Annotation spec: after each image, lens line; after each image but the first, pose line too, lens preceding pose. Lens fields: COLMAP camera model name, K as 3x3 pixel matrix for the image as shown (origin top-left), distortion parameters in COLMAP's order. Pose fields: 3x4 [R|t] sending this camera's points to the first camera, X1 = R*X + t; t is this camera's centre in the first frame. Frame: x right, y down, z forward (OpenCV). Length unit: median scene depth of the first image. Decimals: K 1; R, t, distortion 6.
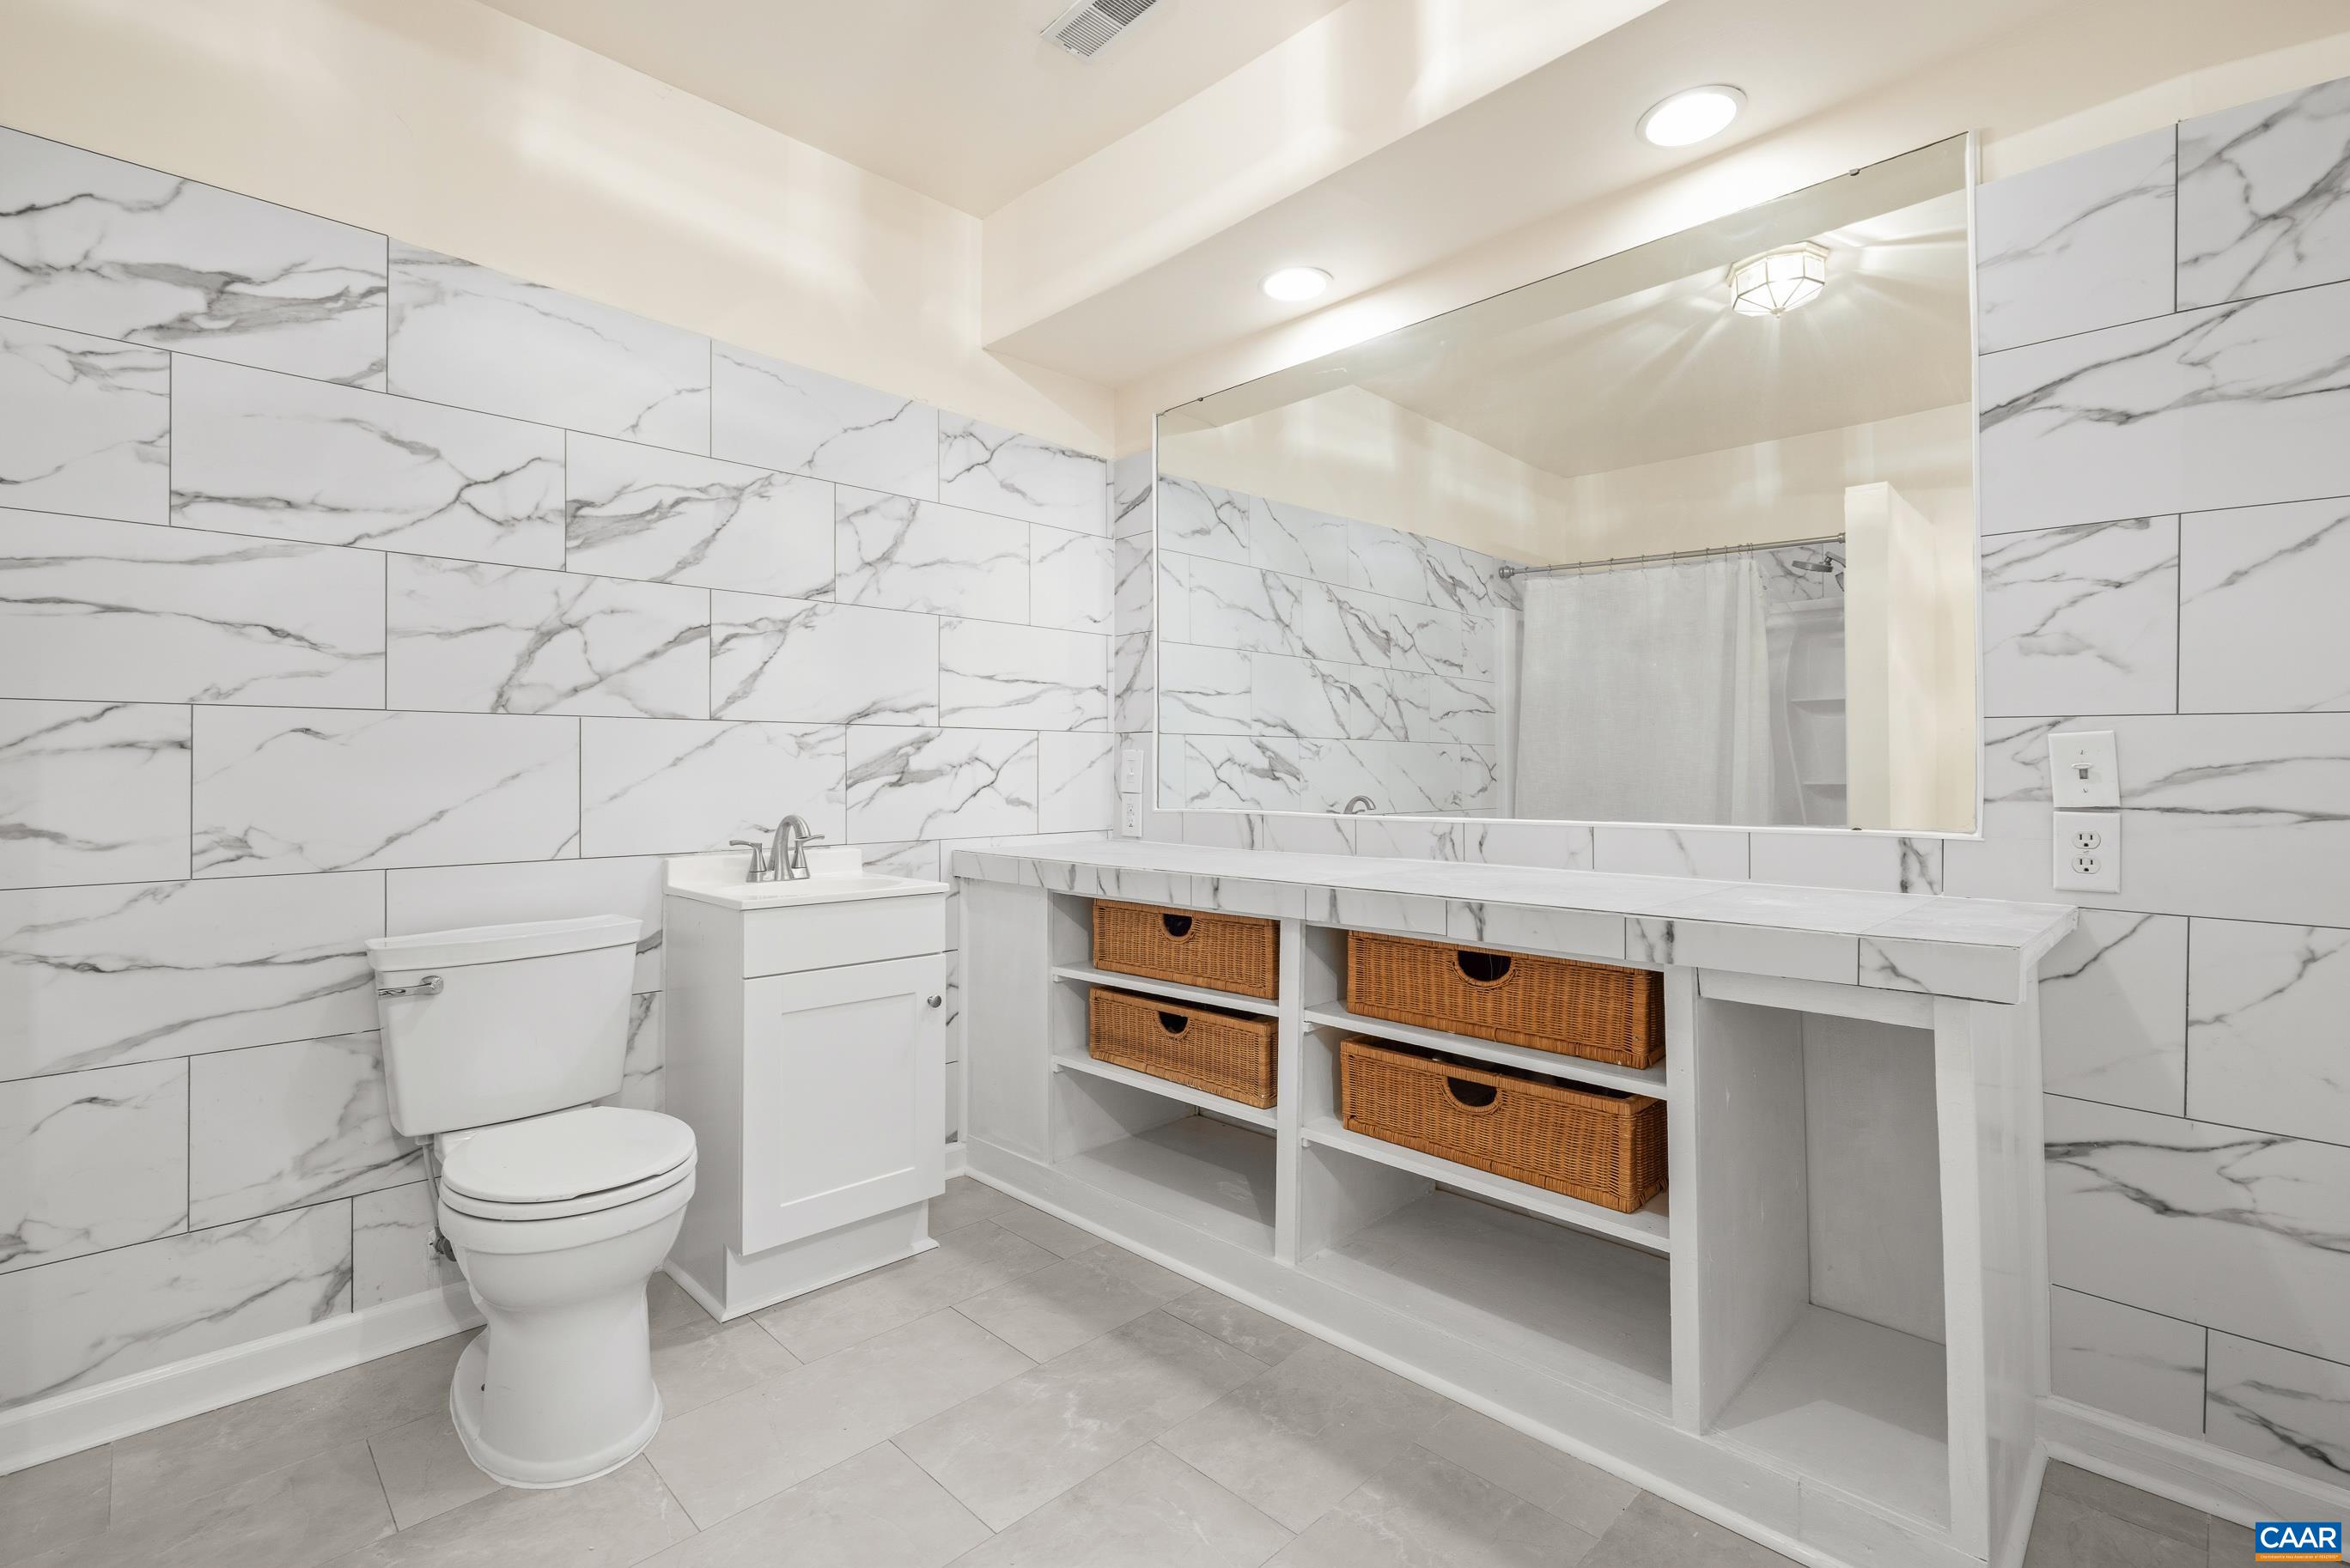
lens RADIAL K [[1073.0, 0, 1182.9], [0, 1073.0, 770.7], [0, 0, 1]] dist [-0.005828, 0.002441]
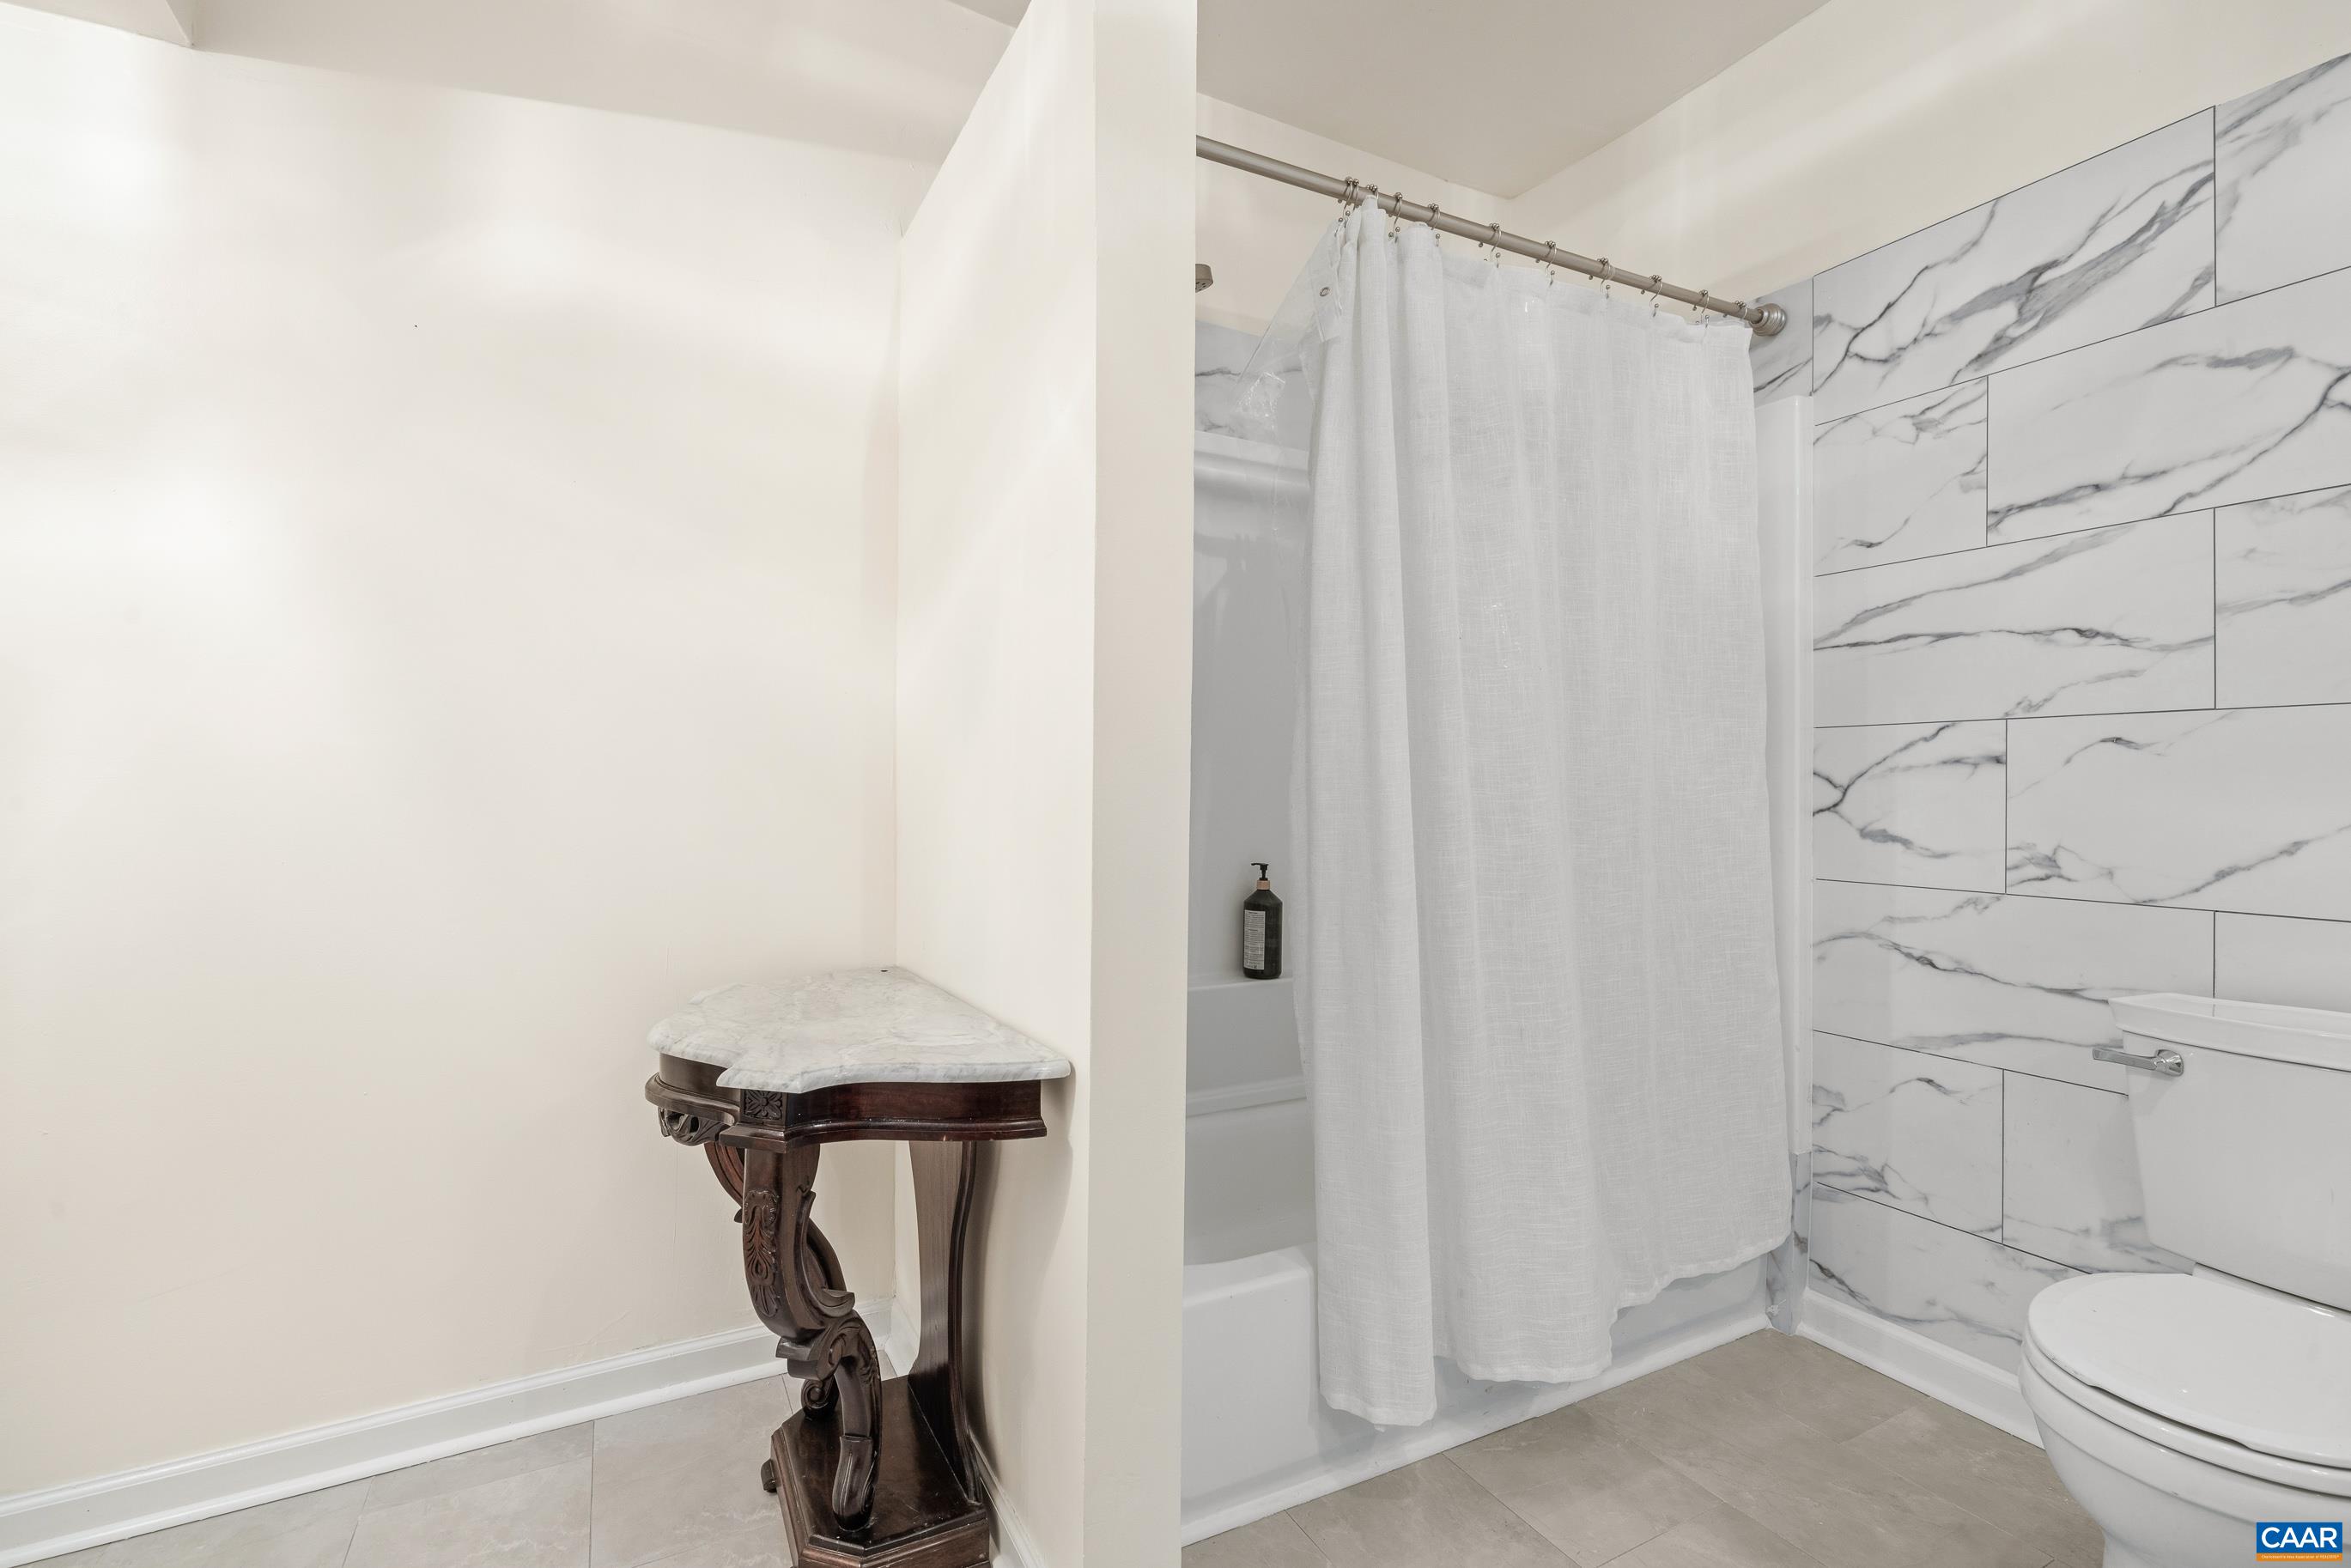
lens RADIAL K [[1073.6, 0, 1185.3], [0, 1073.6, 786.9], [0, 0, 1]] dist [-0.005828, 0.002441]
pose [[-0.295202, 0.003873, -0.955427, 0.254434], [-0.002011, 0.999987, 0.004675, -0.001695], [0.955433, 0.003301, -0.295191, 0.555530]]
